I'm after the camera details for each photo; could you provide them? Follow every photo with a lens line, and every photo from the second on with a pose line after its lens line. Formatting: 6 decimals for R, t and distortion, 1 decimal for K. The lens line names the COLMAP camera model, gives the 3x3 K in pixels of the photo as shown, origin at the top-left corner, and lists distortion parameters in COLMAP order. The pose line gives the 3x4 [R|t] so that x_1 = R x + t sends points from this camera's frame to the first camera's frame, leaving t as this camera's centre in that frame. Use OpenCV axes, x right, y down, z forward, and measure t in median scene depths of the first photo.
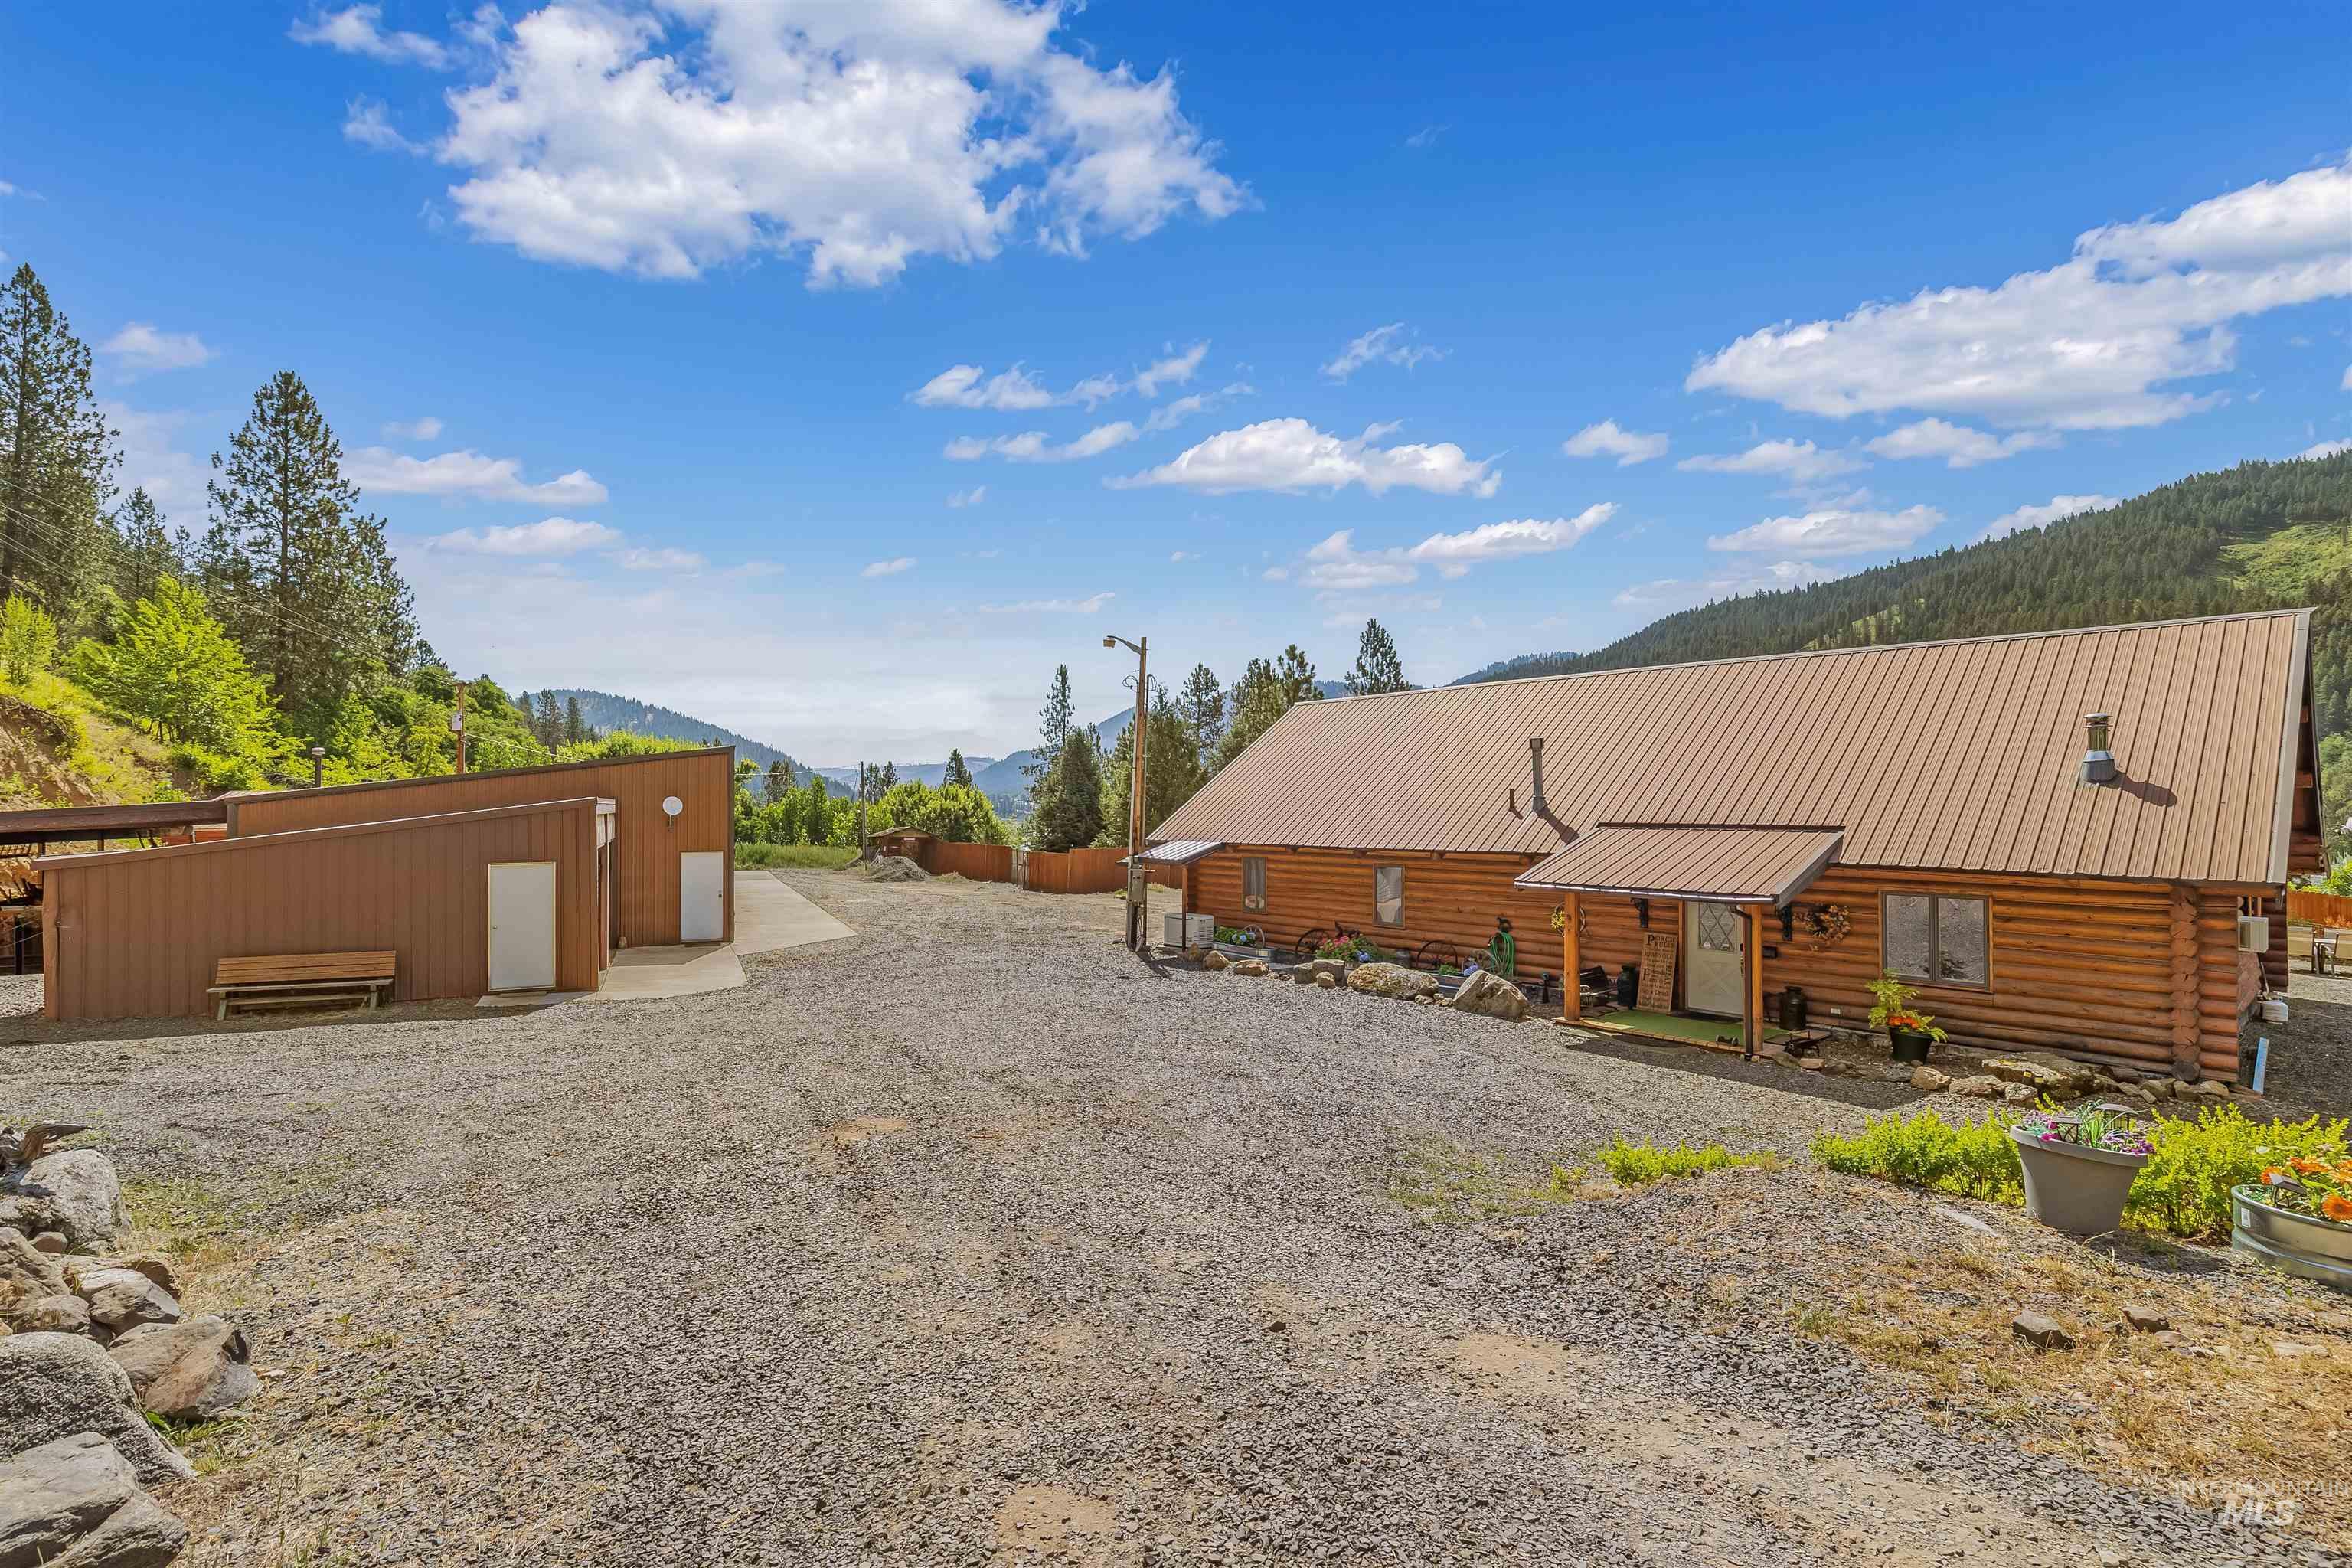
lens RADIAL K [[1063.2, 0, 1176.2], [0, 1063.2, 798.5], [0, 0, 1]] dist [-0.008484, 0.005298]
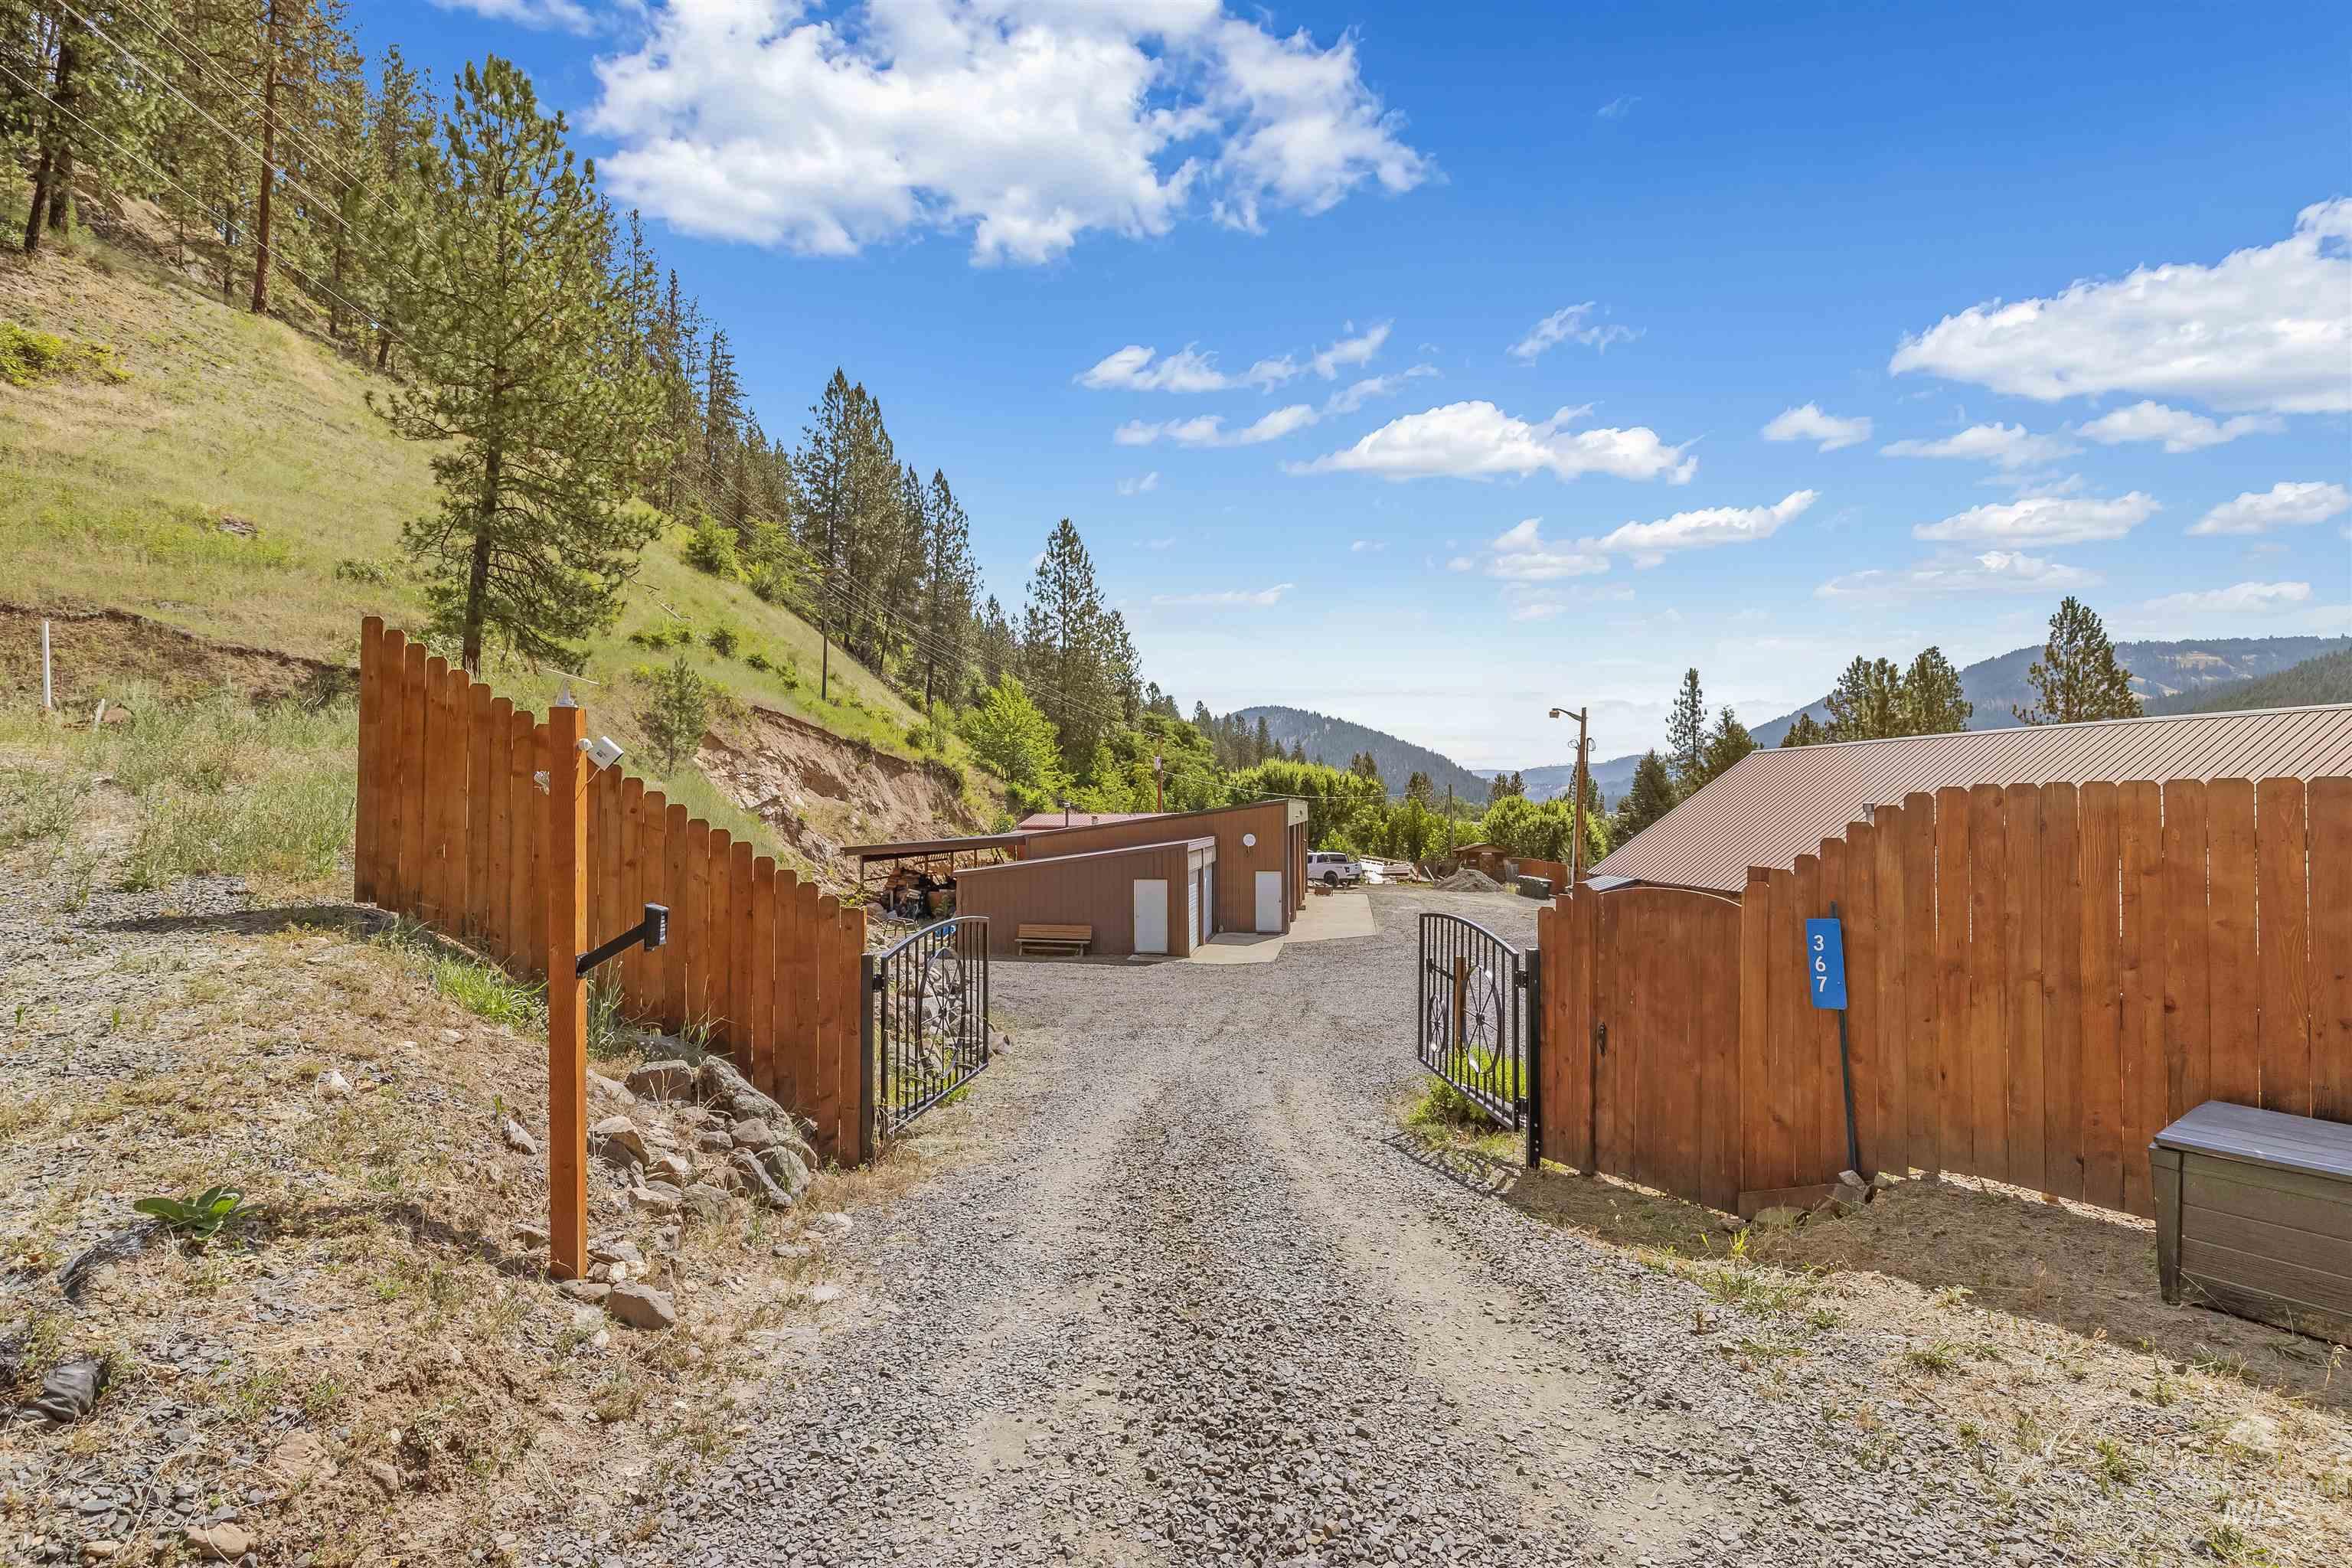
lens RADIAL K [[1063.2, 0, 1176.2], [0, 1063.2, 798.5], [0, 0, 1]] dist [-0.008484, 0.005298]
pose [[0.822935, -0.005791, -0.568106, 0.132653], [0.005617, 0.999982, -0.002057, -0.022325], [0.568108, -0.001498, 0.822953, -0.132875]]
